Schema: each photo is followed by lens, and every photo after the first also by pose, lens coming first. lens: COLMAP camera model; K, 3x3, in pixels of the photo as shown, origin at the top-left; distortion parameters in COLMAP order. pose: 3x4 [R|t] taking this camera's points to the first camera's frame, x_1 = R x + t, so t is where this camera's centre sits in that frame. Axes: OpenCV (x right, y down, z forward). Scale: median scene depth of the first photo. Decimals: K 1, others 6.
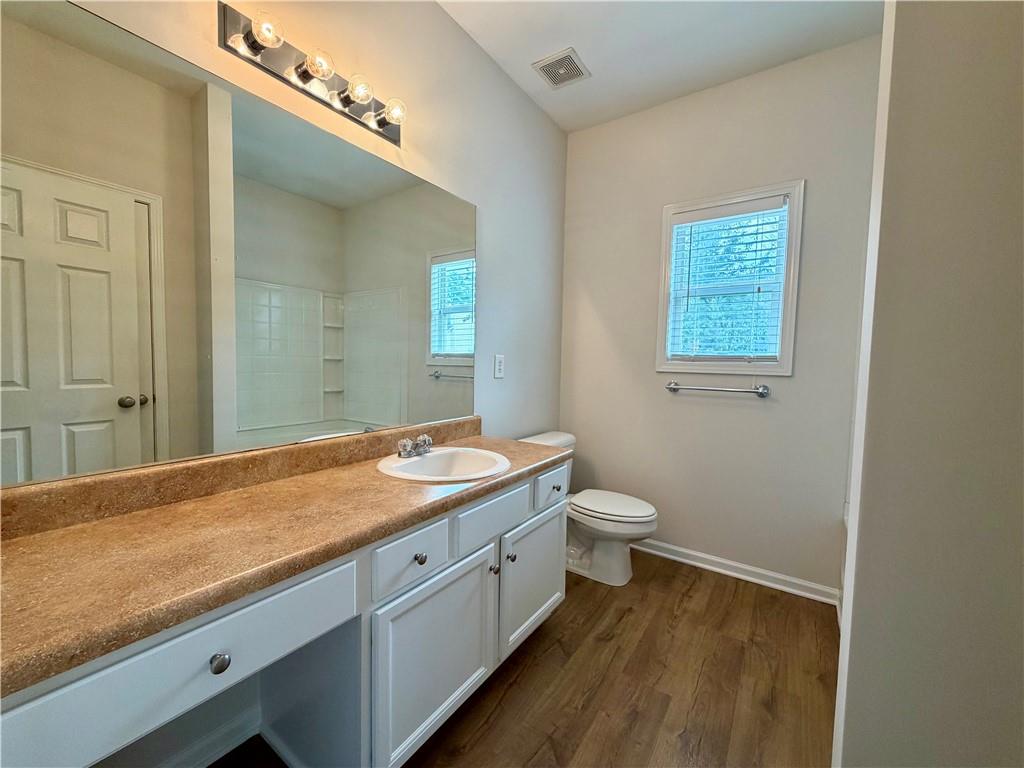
lens RADIAL K [[409.0, 0, 509.2], [0, 409.0, 383.0], [0, 0, 1]] dist [-0.000566, 0.000229]
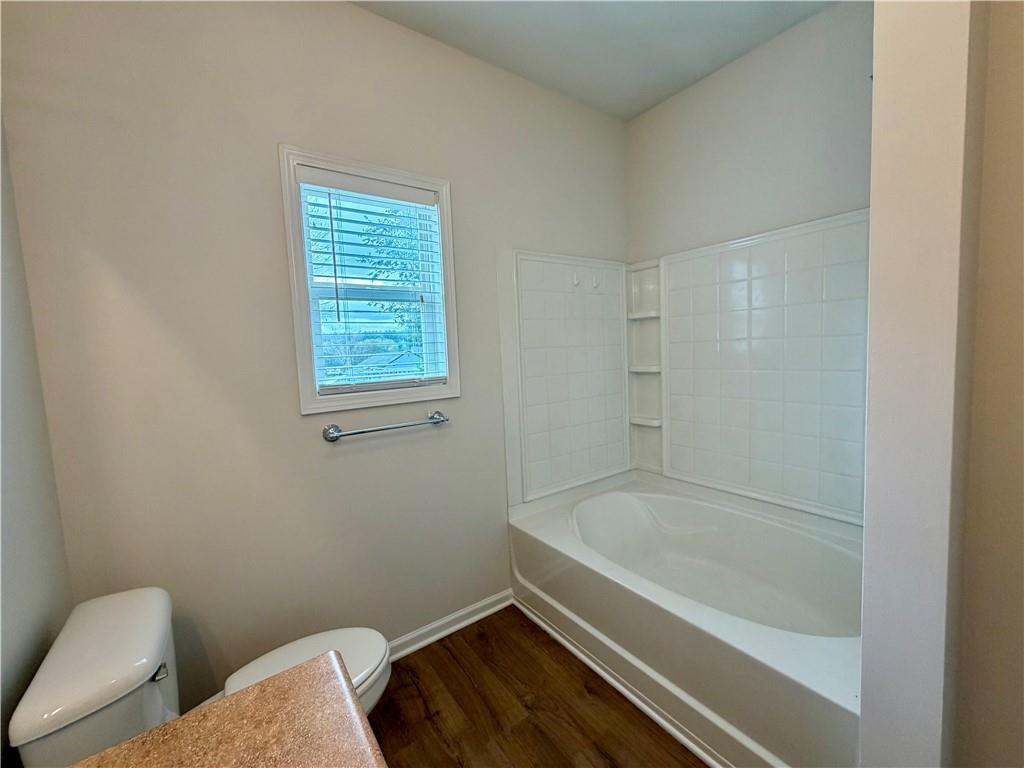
lens RADIAL K [[409.0, 0, 509.2], [0, 409.0, 383.0], [0, 0, 1]] dist [-0.000566, 0.000229]
pose [[0.329434, -0.113285, 0.937358, -0.120428], [0.108124, 0.990771, 0.081741, -0.098401], [-0.937967, 0.074422, 0.338642, 0.515716]]
